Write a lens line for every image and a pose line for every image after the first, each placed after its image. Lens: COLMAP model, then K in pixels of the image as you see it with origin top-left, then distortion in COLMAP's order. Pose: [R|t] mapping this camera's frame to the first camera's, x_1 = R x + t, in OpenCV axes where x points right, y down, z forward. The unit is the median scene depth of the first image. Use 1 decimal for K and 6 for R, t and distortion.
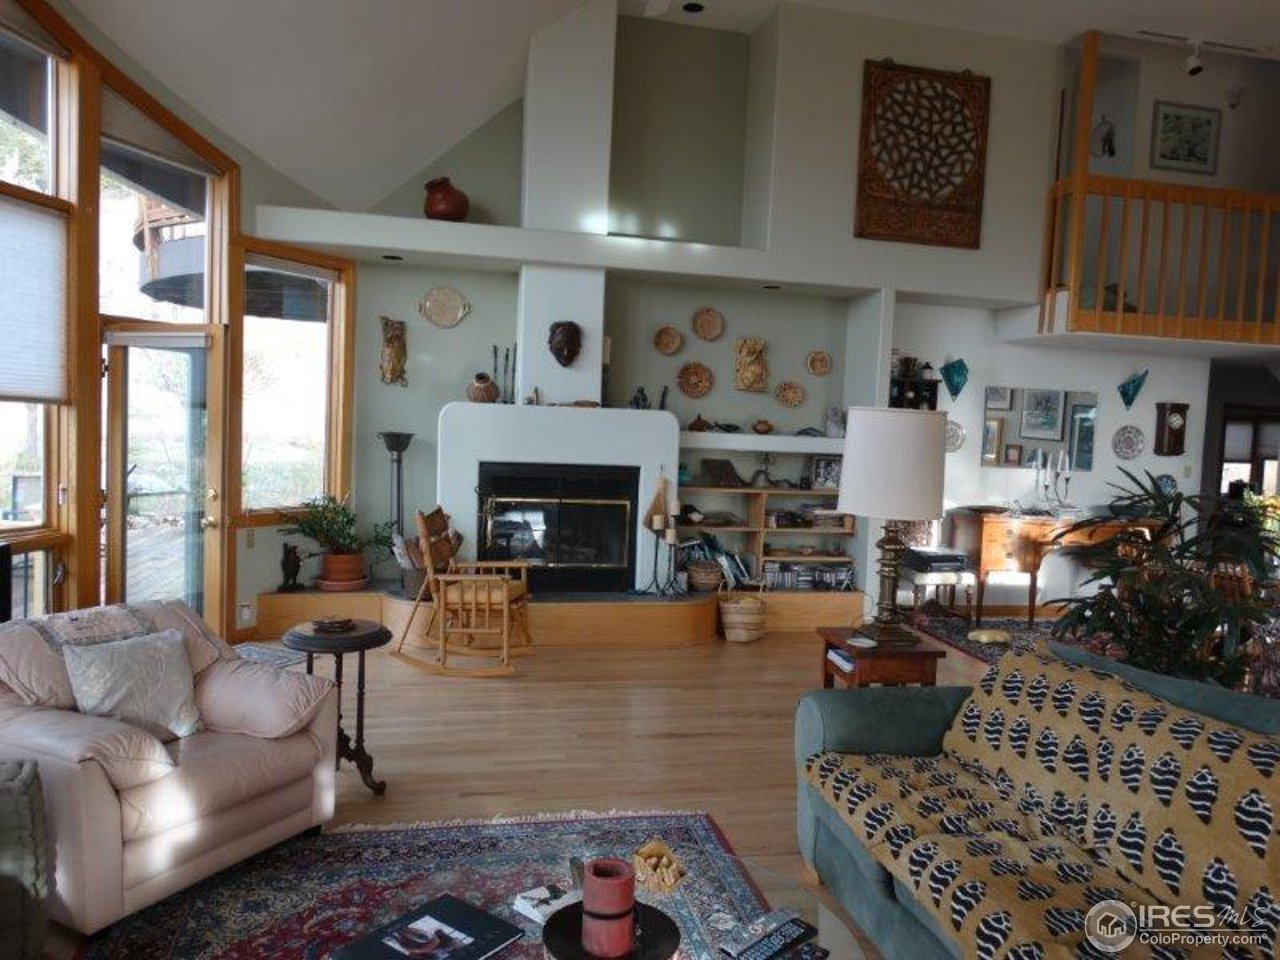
lens RADIAL K [[942.5, 0, 640.3], [0, 942.5, 480.5], [0, 0, 1]] dist [-0.015382, -0.003492]
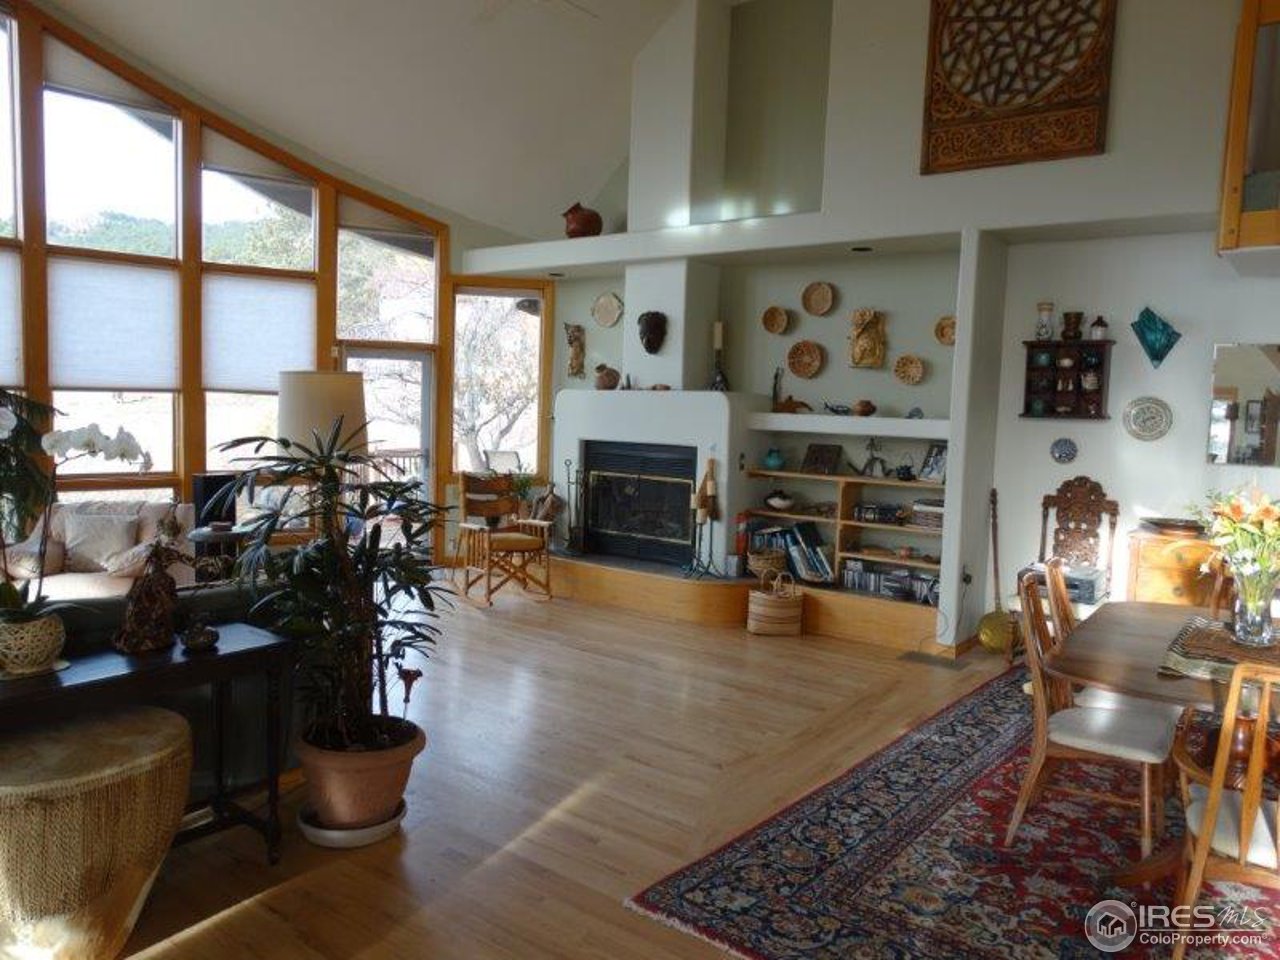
lens RADIAL K [[942.5, 0, 640.1], [0, 942.5, 482.4], [0, 0, 1]] dist [-0.015382, -0.003492]
pose [[0.627099, 0.043635, -0.777717, 0.718087], [-0.047908, 0.998700, 0.017404, 0.008197], [0.777465, 0.026345, 0.628374, 0.292561]]
